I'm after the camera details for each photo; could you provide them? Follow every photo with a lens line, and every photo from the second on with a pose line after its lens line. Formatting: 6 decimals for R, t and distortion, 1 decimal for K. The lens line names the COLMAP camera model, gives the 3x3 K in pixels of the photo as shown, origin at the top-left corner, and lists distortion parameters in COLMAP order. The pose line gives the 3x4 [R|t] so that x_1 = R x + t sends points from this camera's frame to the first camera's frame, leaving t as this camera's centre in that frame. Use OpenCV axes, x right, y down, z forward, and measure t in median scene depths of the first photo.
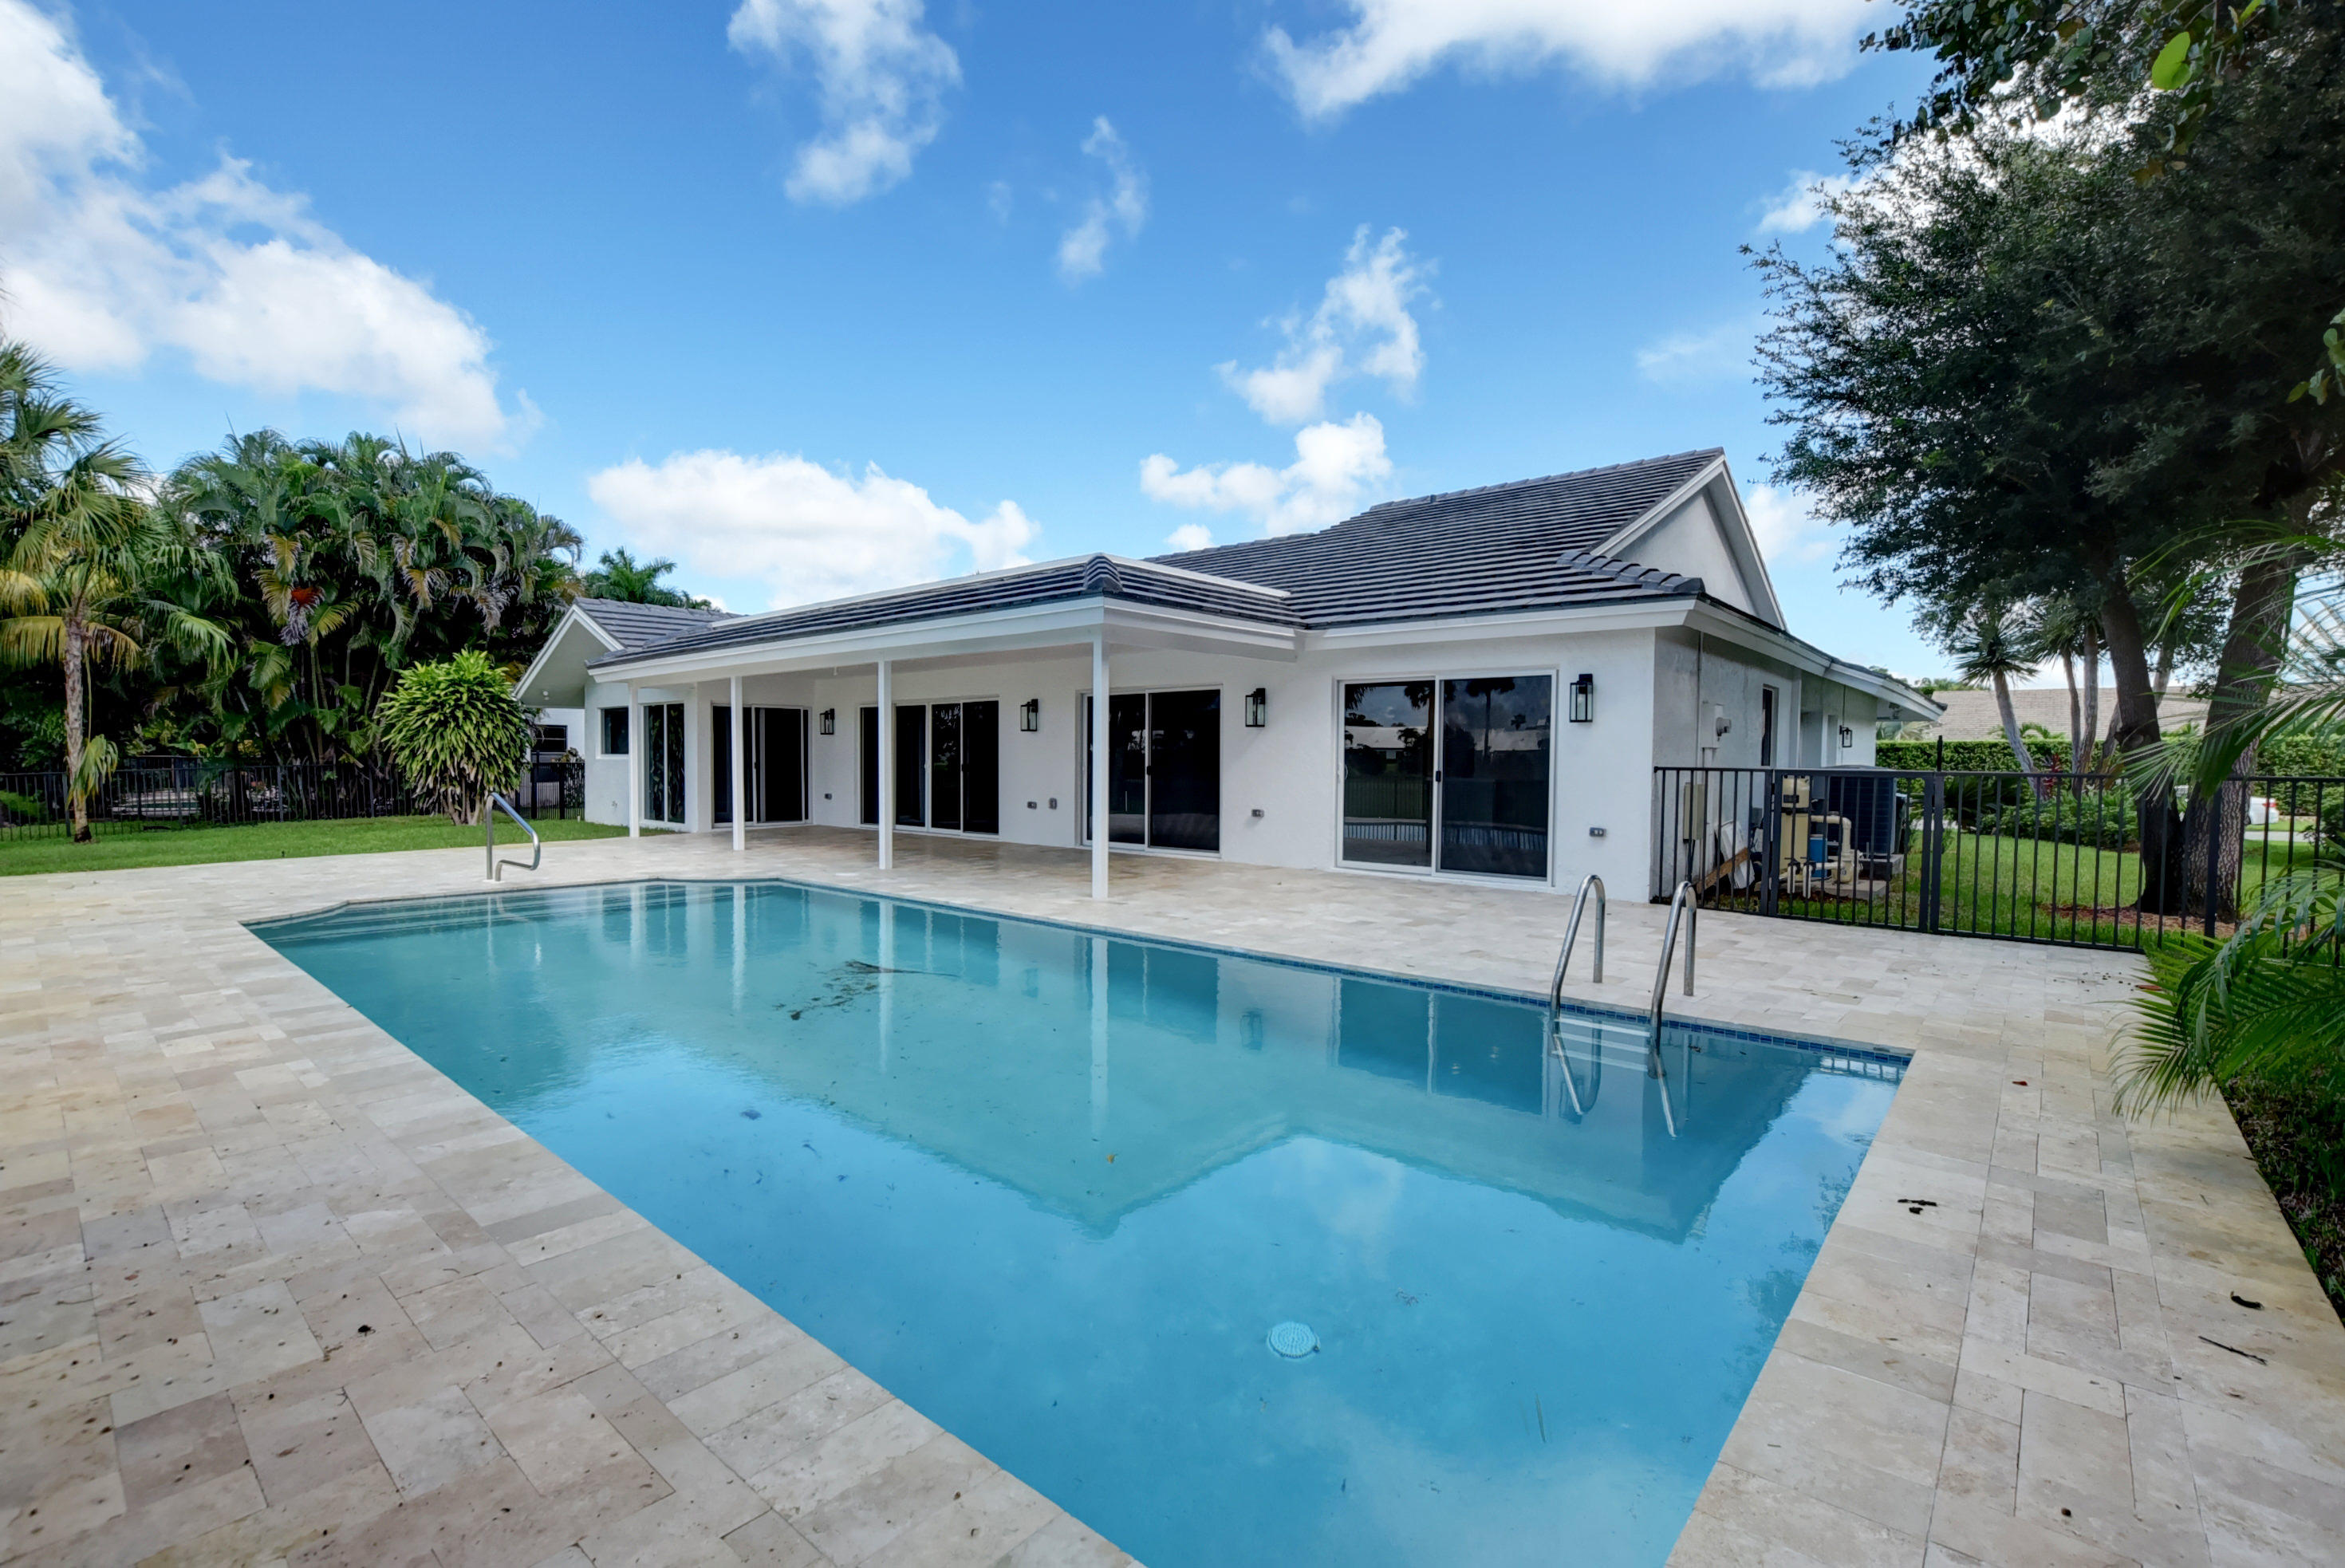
lens RADIAL K [[1036.2, 0, 1172.3], [0, 1036.2, 794.0], [0, 0, 1]] dist [-0.030230, 0.000696]
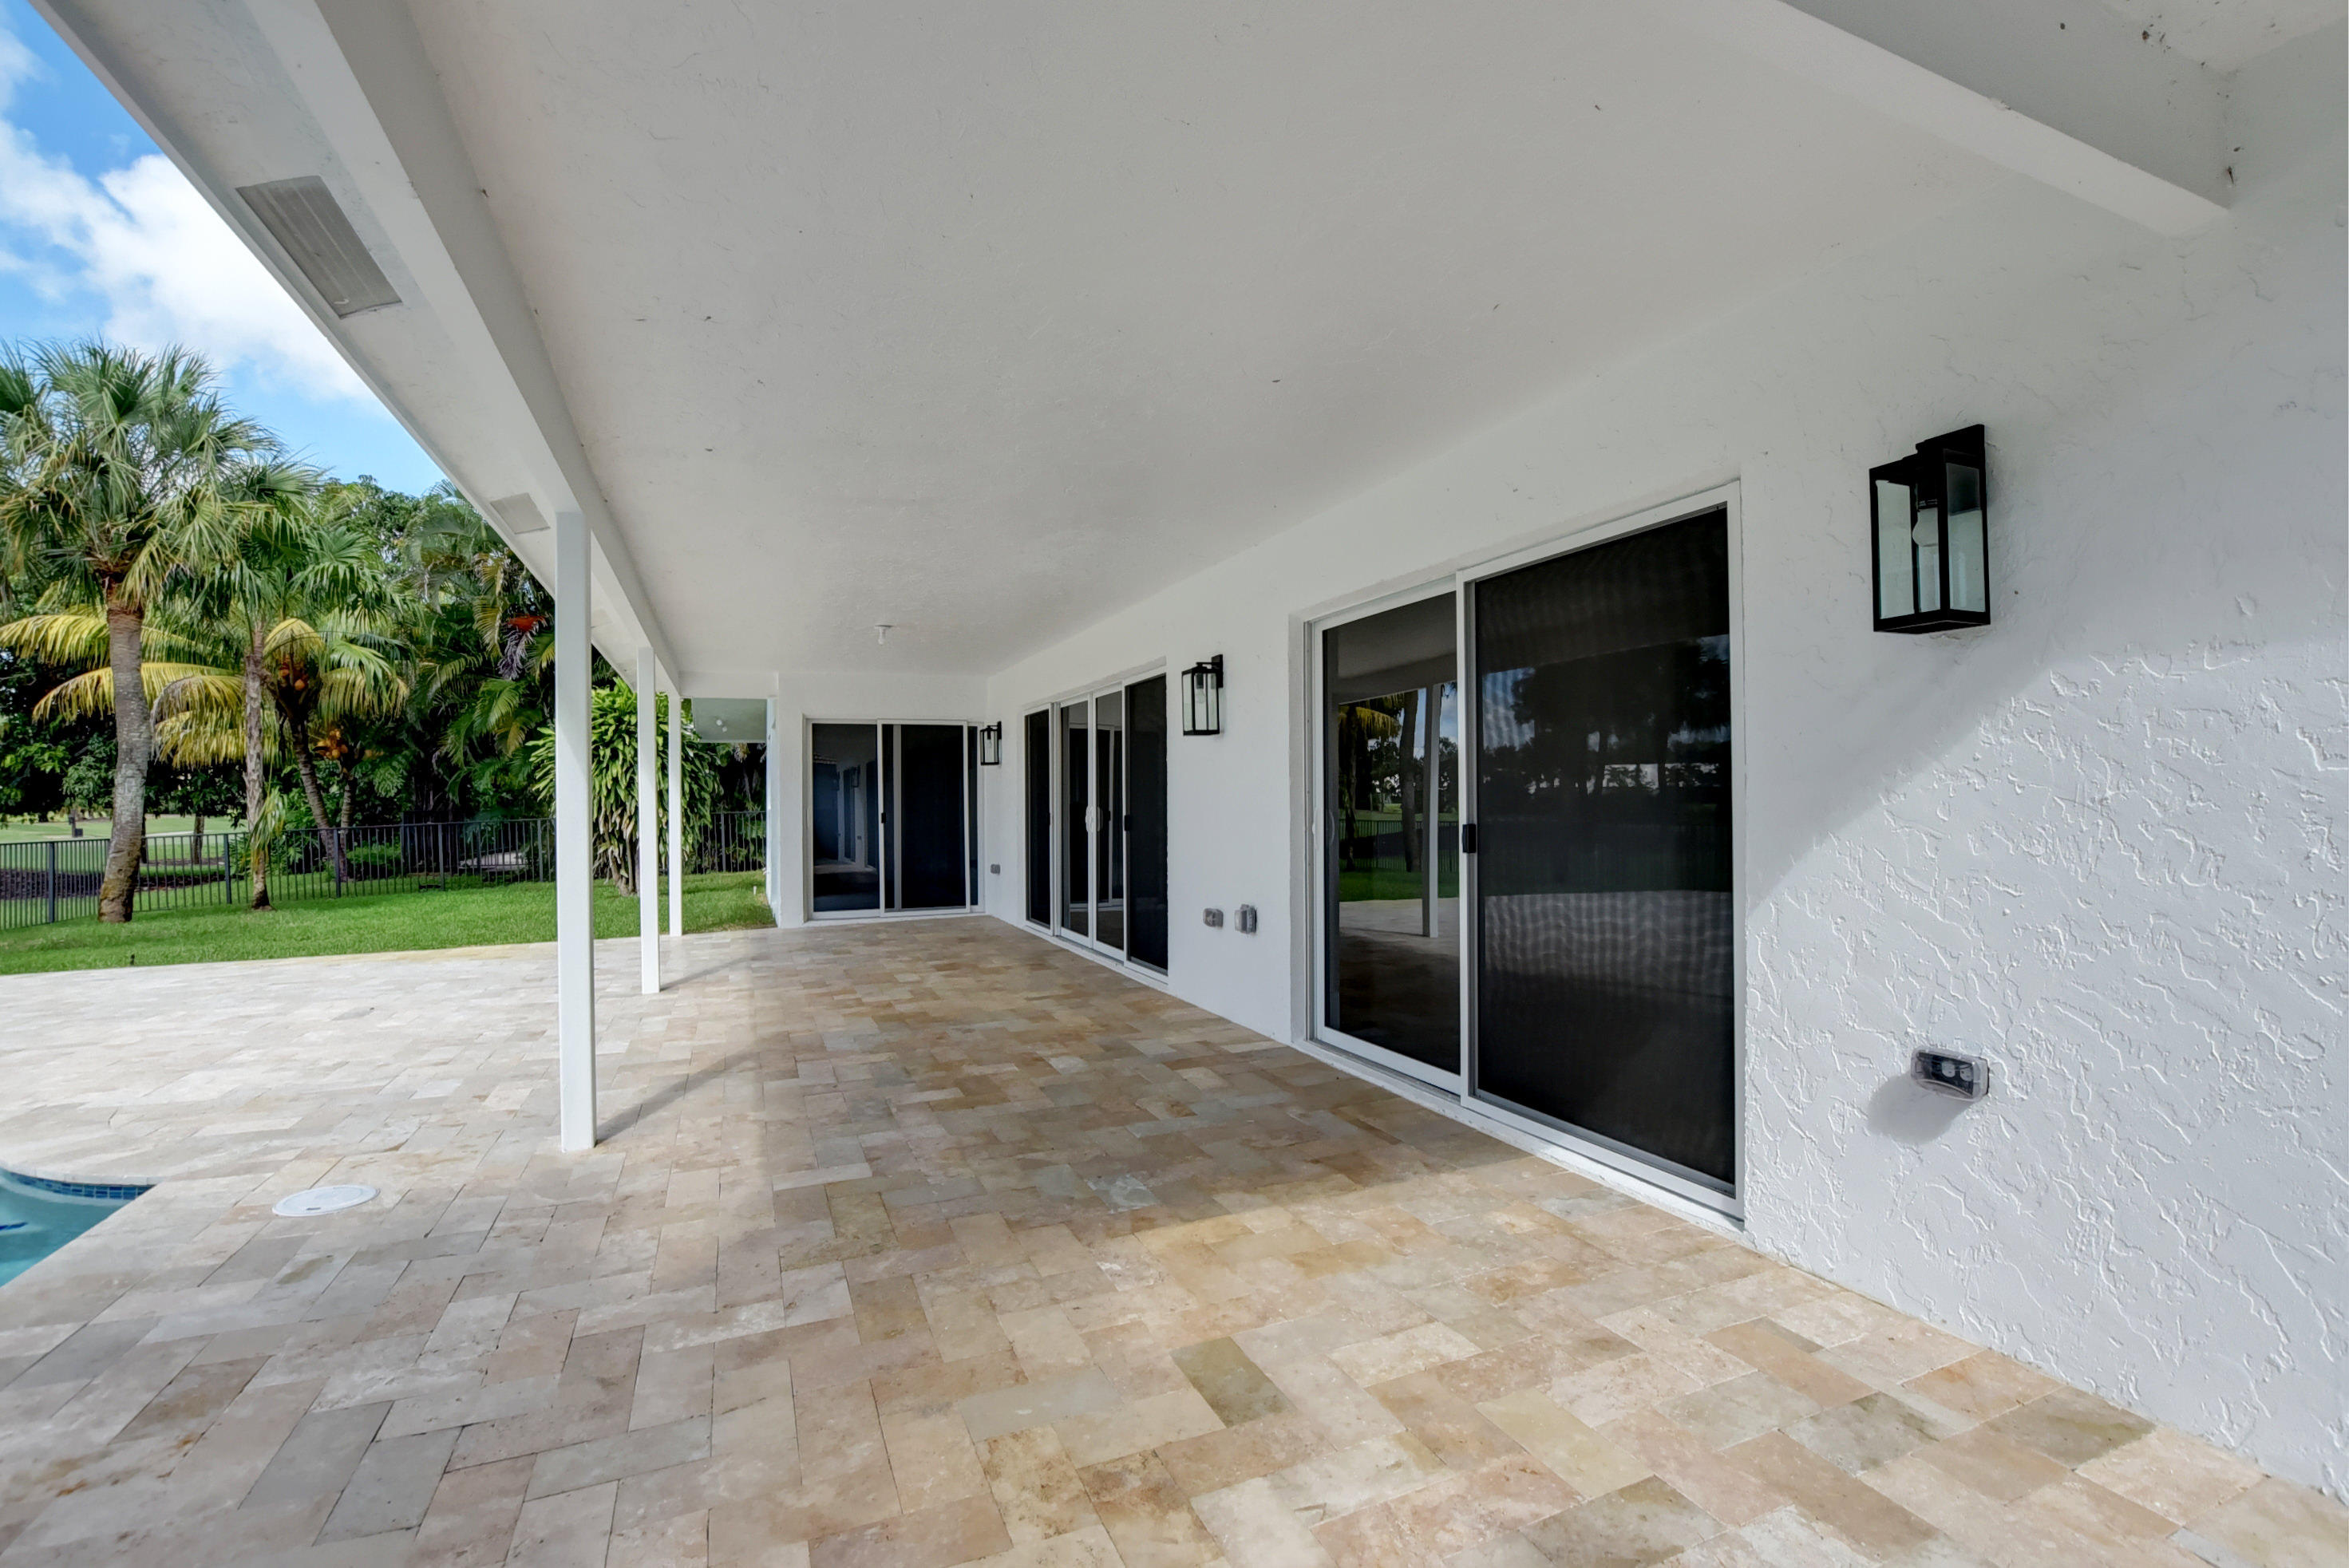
lens RADIAL K [[1037.9, 0, 1174.3], [0, 1037.9, 794.0], [0, 0, 1]] dist [-0.030230, 0.000696]
pose [[0.895934, -0.016502, -0.443880, 0.023716], [-0.001877, 0.999160, -0.040934, -0.016346], [0.444183, 0.037507, 0.895151, 0.492234]]
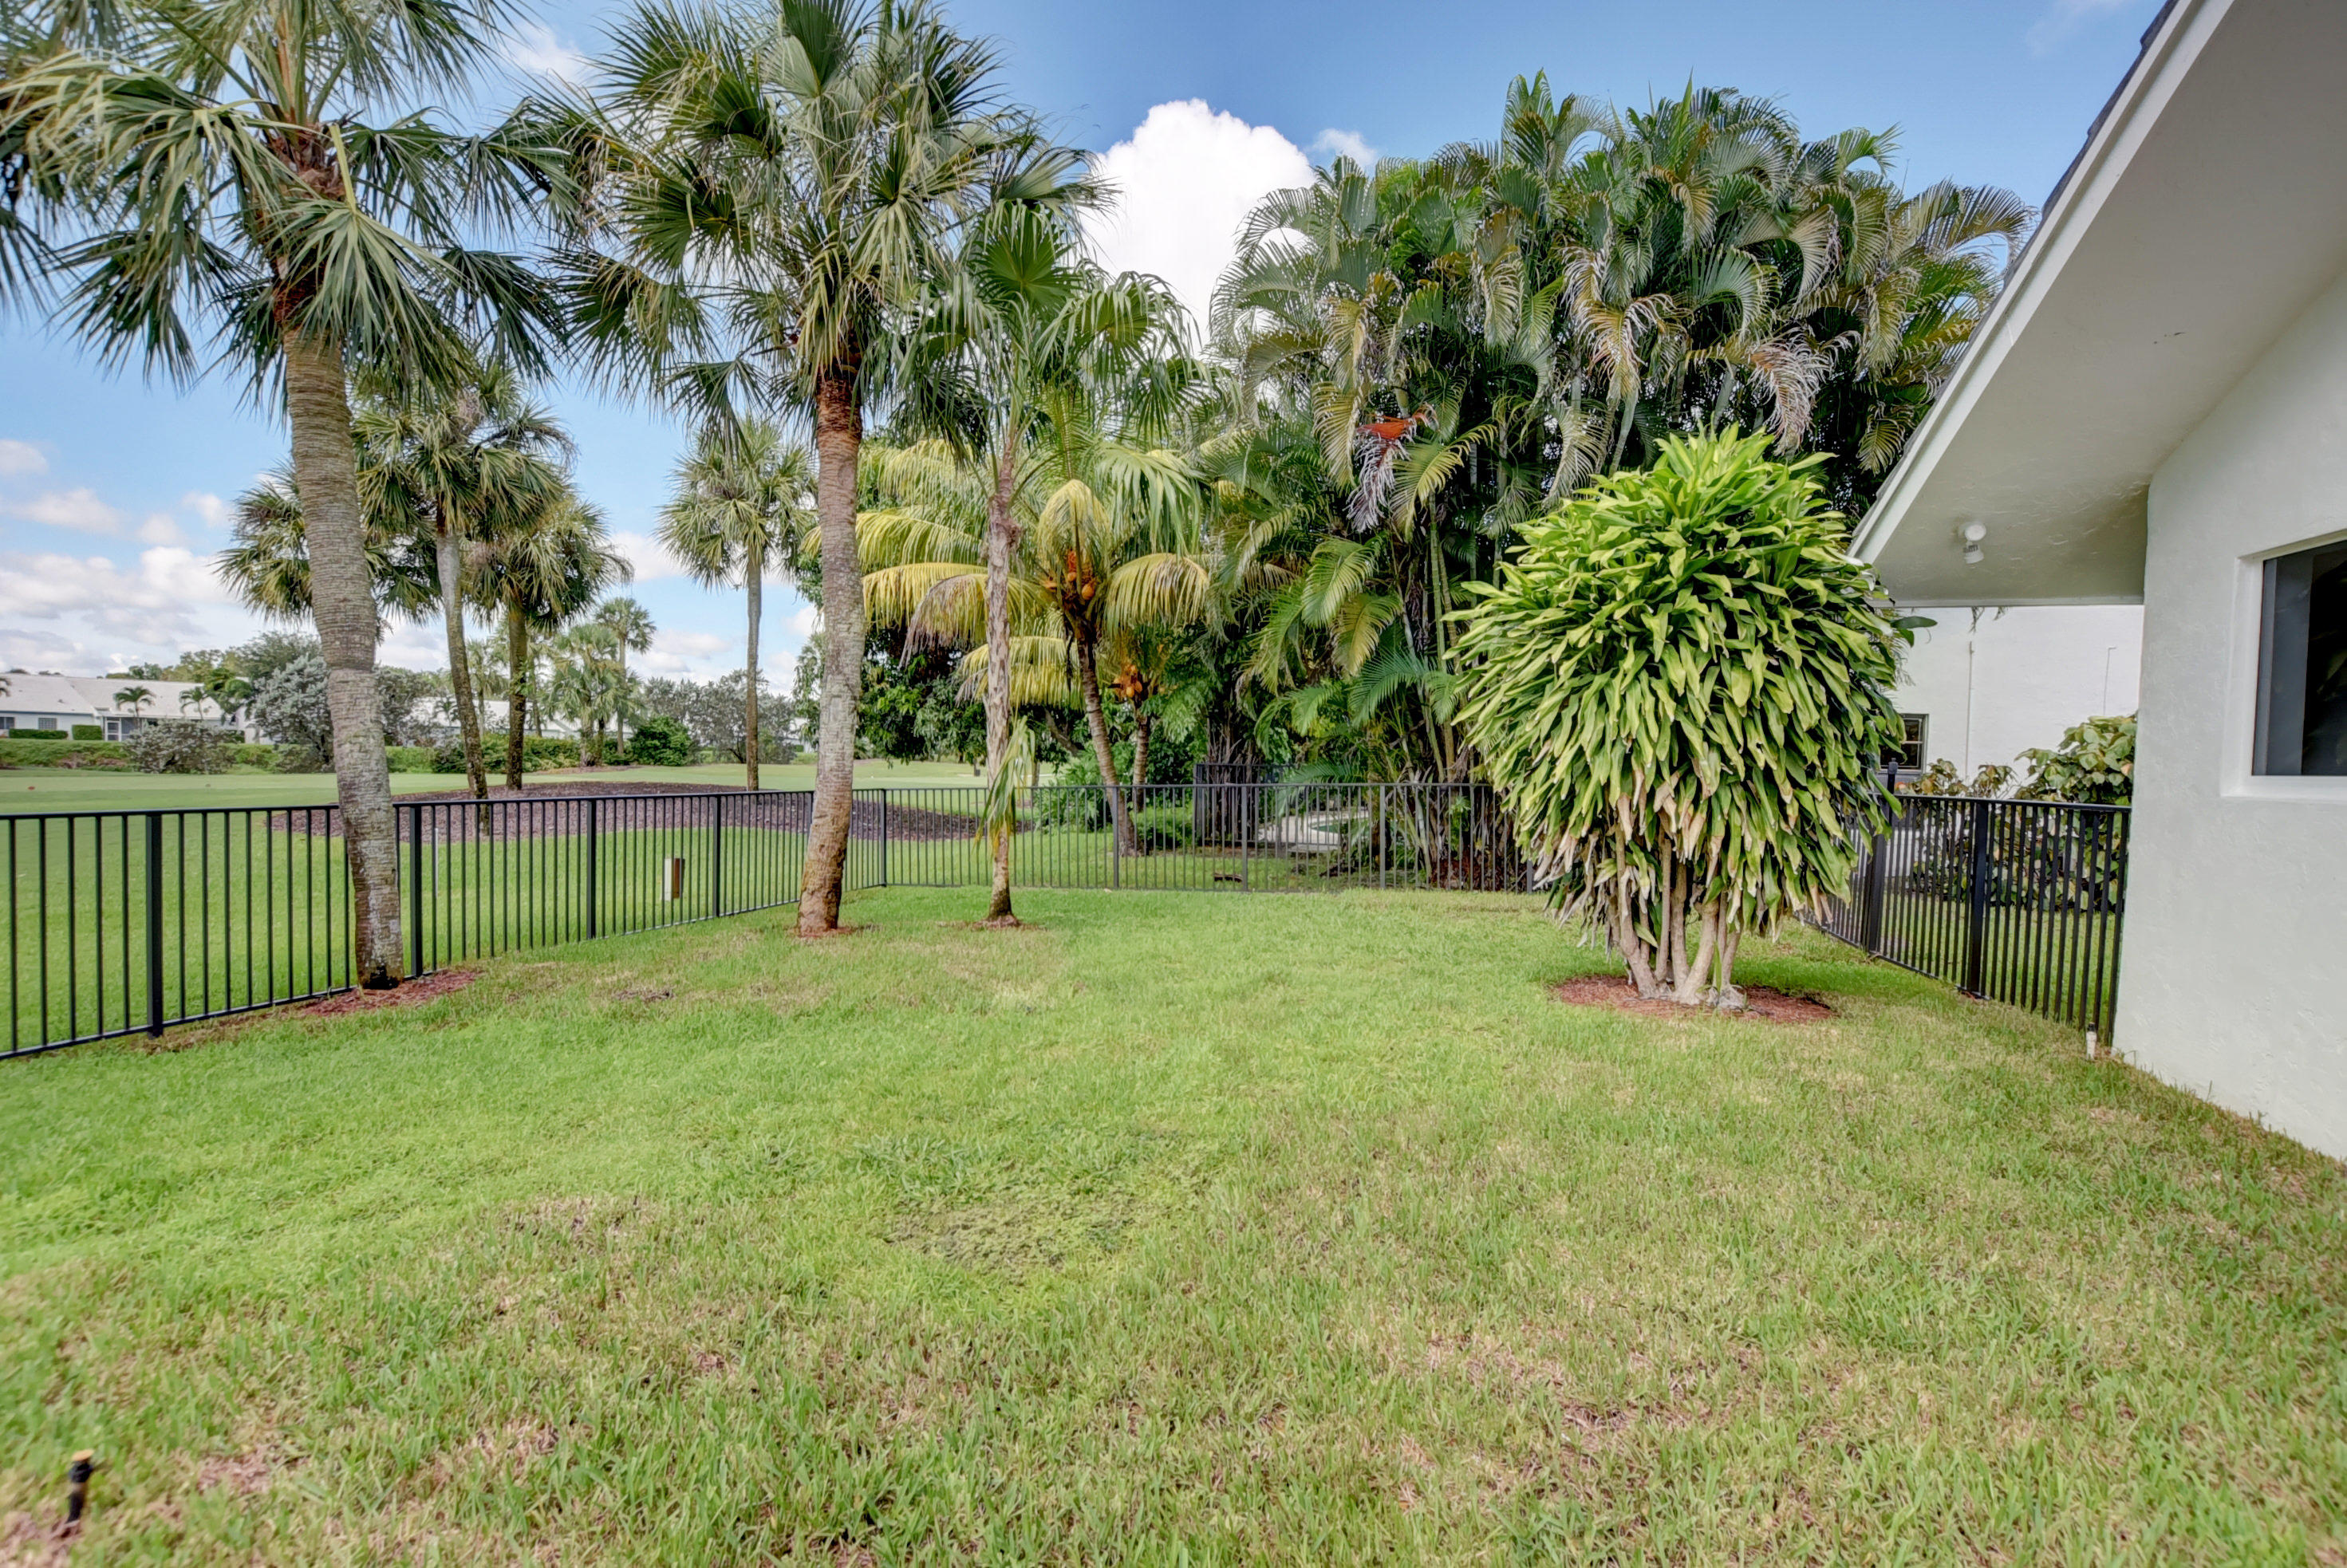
lens RADIAL K [[1037.0, 0, 1173.3], [0, 1037.0, 794.0], [0, 0, 1]] dist [-0.030230, 0.000696]
pose [[0.429732, 0.034075, -0.902314, -0.487356], [-0.055988, 0.998370, 0.011038, -0.025644], [0.901219, 0.045775, 0.430939, 0.744966]]
